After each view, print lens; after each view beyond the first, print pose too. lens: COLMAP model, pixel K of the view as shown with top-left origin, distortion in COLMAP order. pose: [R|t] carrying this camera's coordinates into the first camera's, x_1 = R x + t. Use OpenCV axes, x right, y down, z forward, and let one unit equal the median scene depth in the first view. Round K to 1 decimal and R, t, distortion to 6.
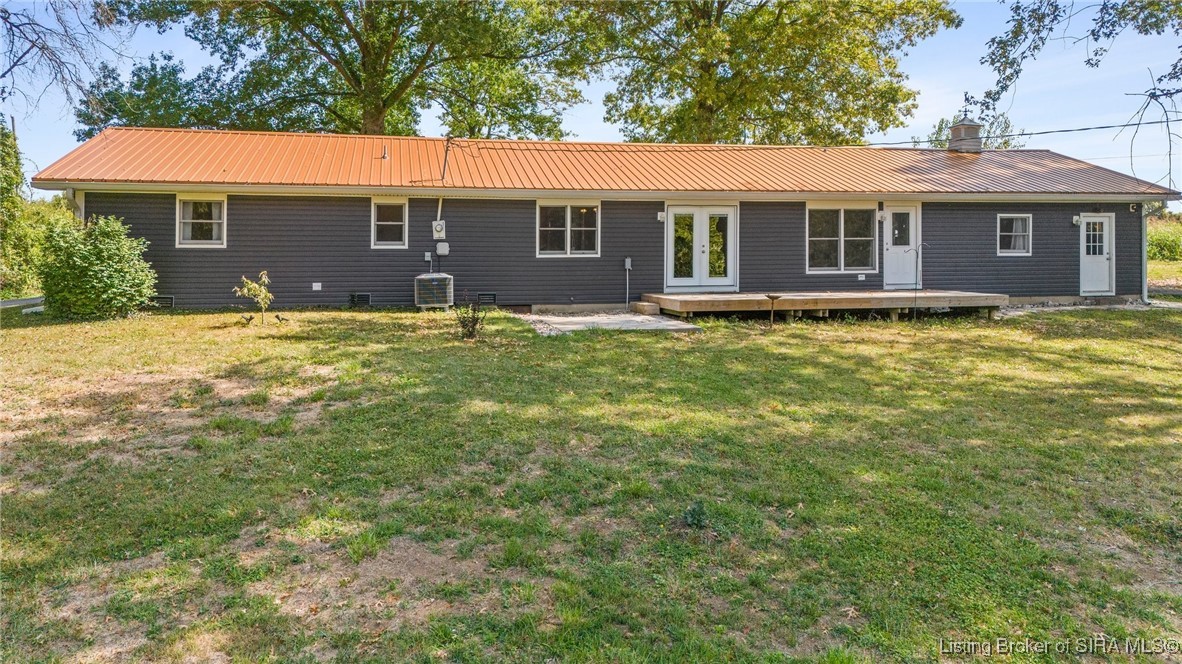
lens RADIAL K [[896.2, 0, 591.0], [0, 896.2, 332.0], [0, 0, 1]] dist [0.004591, -0.000451]
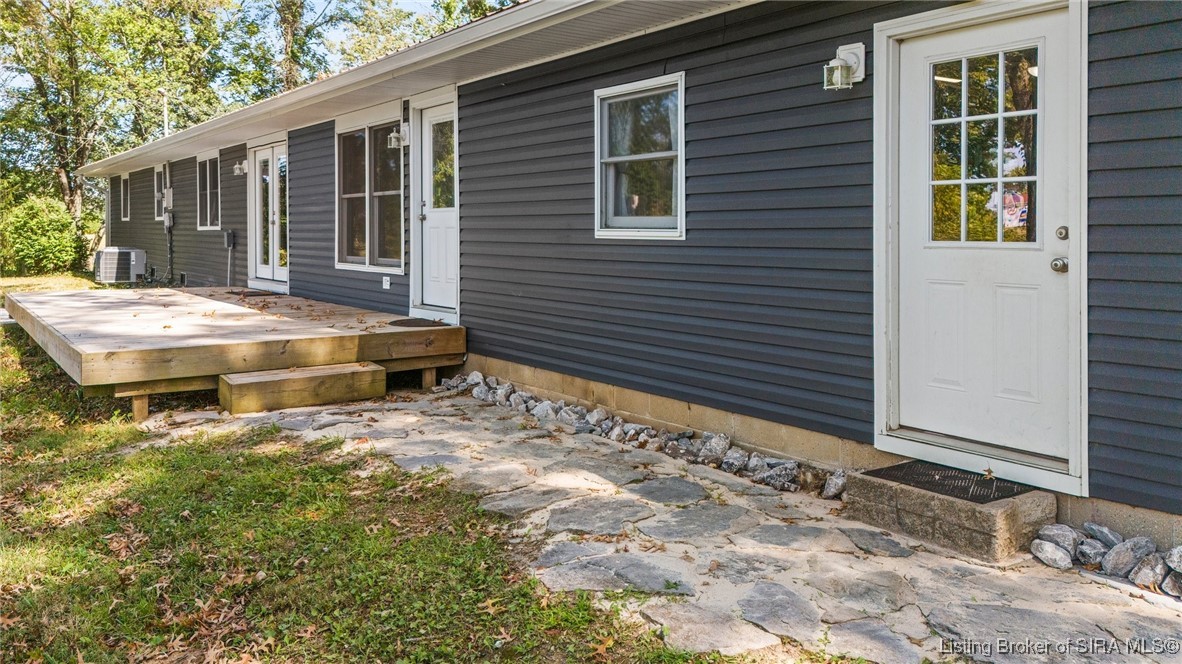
lens RADIAL K [[896.2, 0, 591.0], [0, 896.2, 332.0], [0, 0, 1]] dist [0.004591, -0.000451]
pose [[0.430307, 0.105856, -0.896455, 0.731333], [-0.085720, 0.993404, 0.076157, -0.078649], [0.898603, 0.044073, 0.436543, 0.898825]]
